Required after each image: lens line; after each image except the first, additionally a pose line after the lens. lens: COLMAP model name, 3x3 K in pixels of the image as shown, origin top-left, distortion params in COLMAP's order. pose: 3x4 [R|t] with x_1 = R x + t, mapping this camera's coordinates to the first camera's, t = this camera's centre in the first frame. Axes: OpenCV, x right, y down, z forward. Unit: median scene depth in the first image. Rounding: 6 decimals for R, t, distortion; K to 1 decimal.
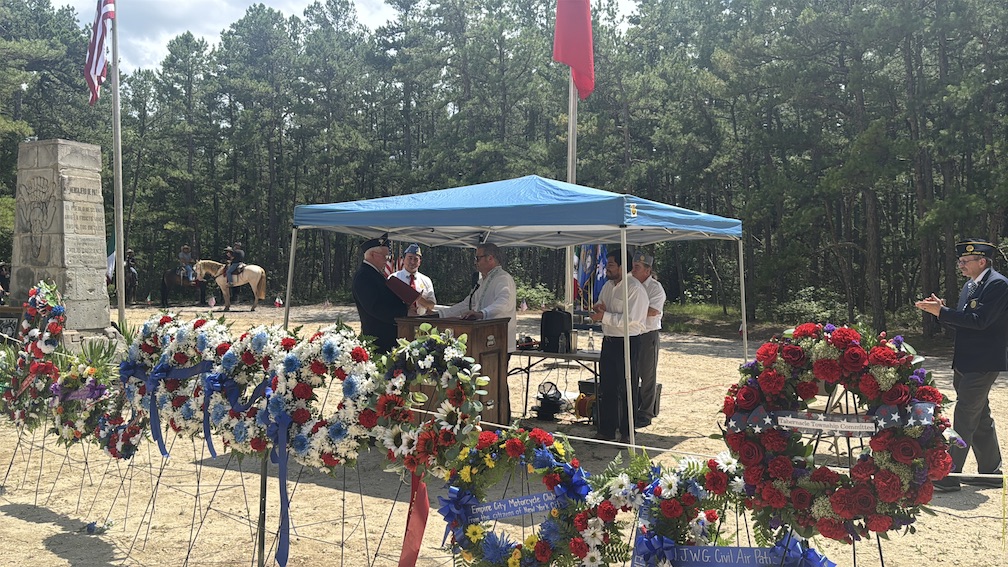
lens RADIAL K [[853.2, 0, 504.0], [0, 853.2, 283.5], [0, 0, 1]] dist [0.165771, -0.277520]
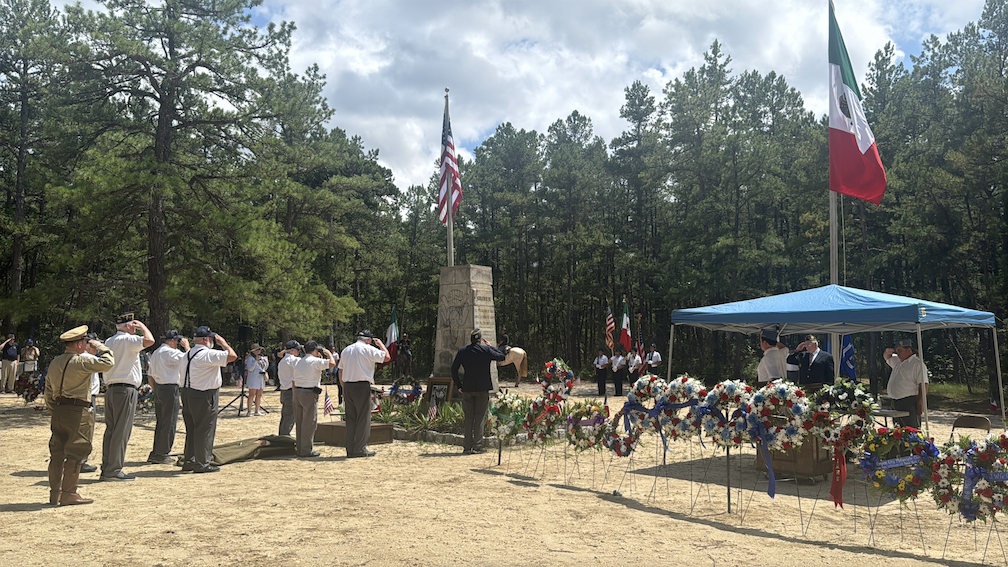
lens RADIAL K [[853.2, 0, 504.0], [0, 853.2, 283.5], [0, 0, 1]] dist [0.165771, -0.277520]
pose [[0.974188, -0.025750, -0.224263, -0.243651], [0.004560, 0.995515, -0.094498, 0.009189], [0.225690, 0.091037, 0.969936, -0.747770]]
